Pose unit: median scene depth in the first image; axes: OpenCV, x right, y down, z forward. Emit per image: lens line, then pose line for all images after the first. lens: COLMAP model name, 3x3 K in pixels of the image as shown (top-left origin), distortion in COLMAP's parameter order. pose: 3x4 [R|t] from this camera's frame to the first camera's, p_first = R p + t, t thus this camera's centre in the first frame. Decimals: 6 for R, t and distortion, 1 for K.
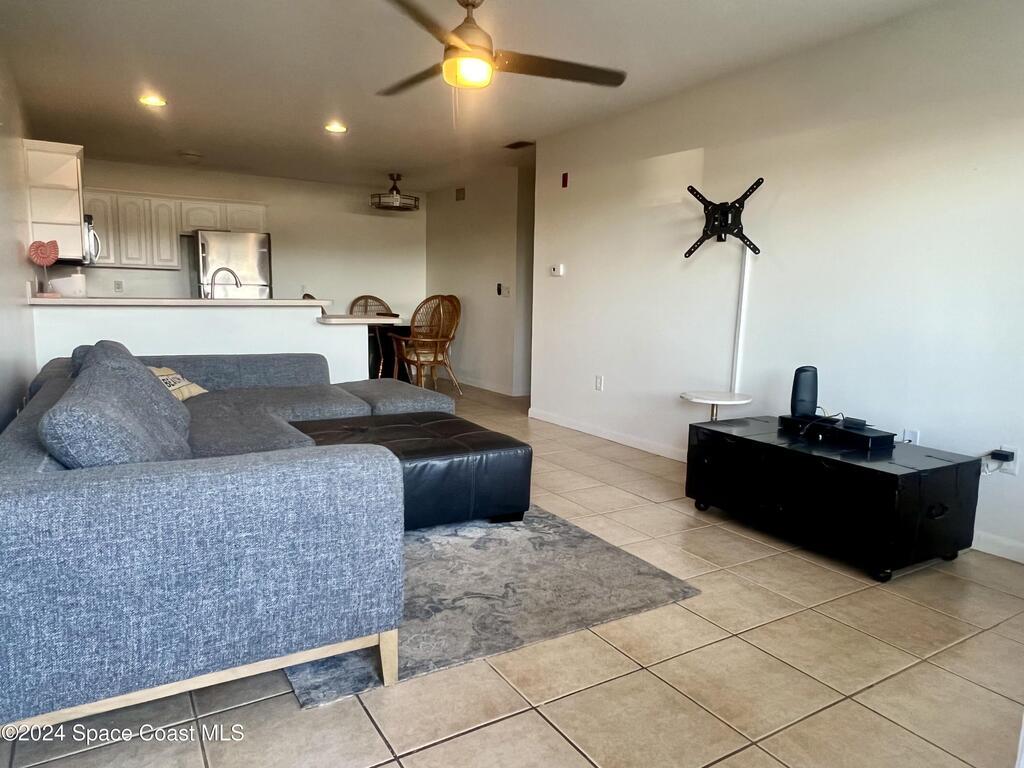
lens RADIAL K [[665.7, 0, 512.0], [0, 665.7, 384.0], [0, 0, 1]] dist [-0.001269, -0.000180]
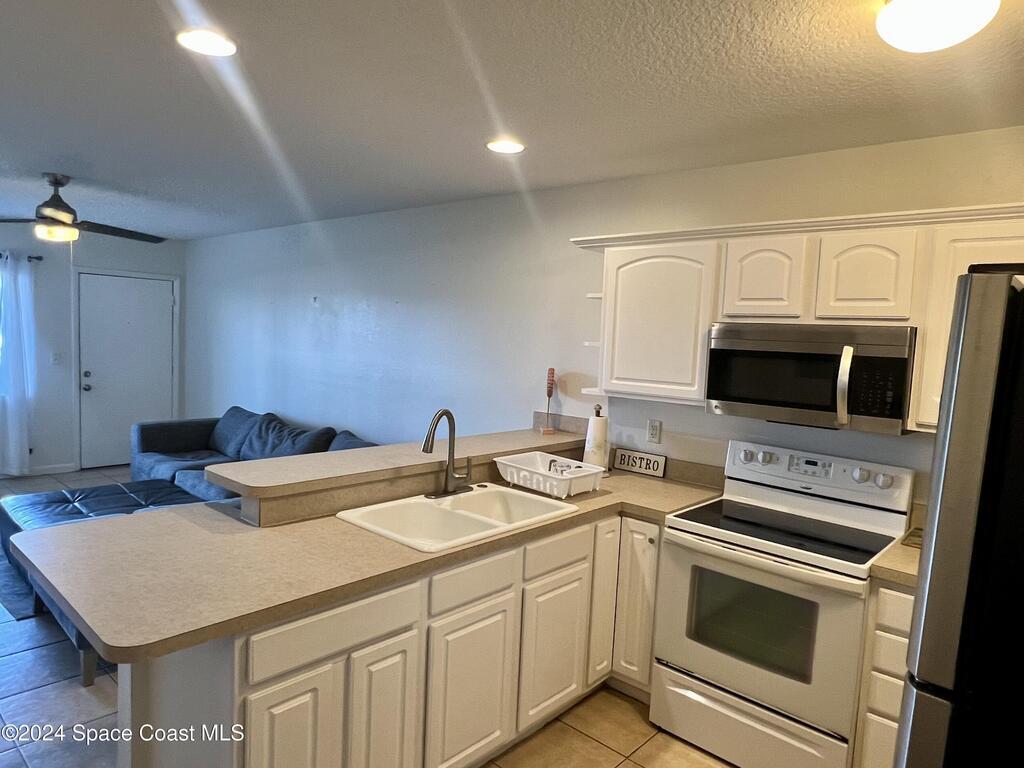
lens RADIAL K [[645.5, 0, 500.3], [0, 645.5, 385.4], [0, 0, 1]] dist [-0.000562, -0.000214]
pose [[-0.962608, -0.045369, -0.267073, -0.493804], [-0.101627, 0.974352, 0.200775, -0.426467], [0.251114, 0.220409, -0.942529, 2.131381]]
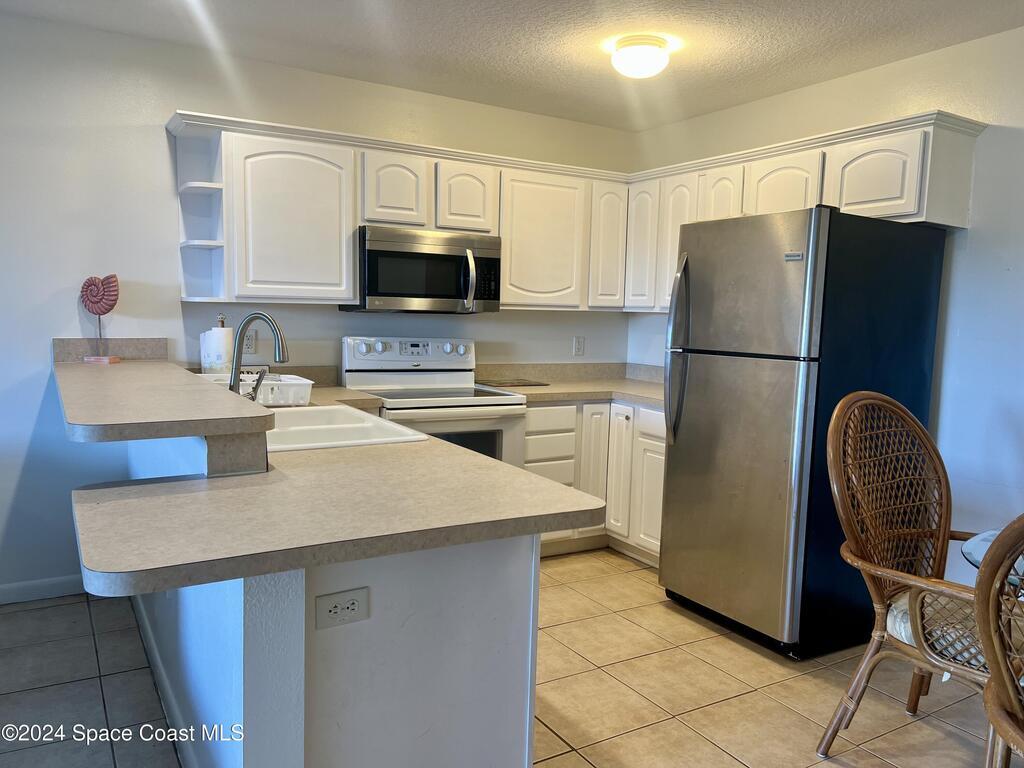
lens RADIAL K [[782.5, 0, 512.0], [0, 782.5, 384.0], [0, 0, 1]] dist [0.031068, -0.007363]
pose [[-0.020899, 0.075773, -0.996906, 0.086942], [-0.161774, 0.983728, 0.078163, -0.280617], [0.986607, 0.162907, -0.008300, 1.690188]]
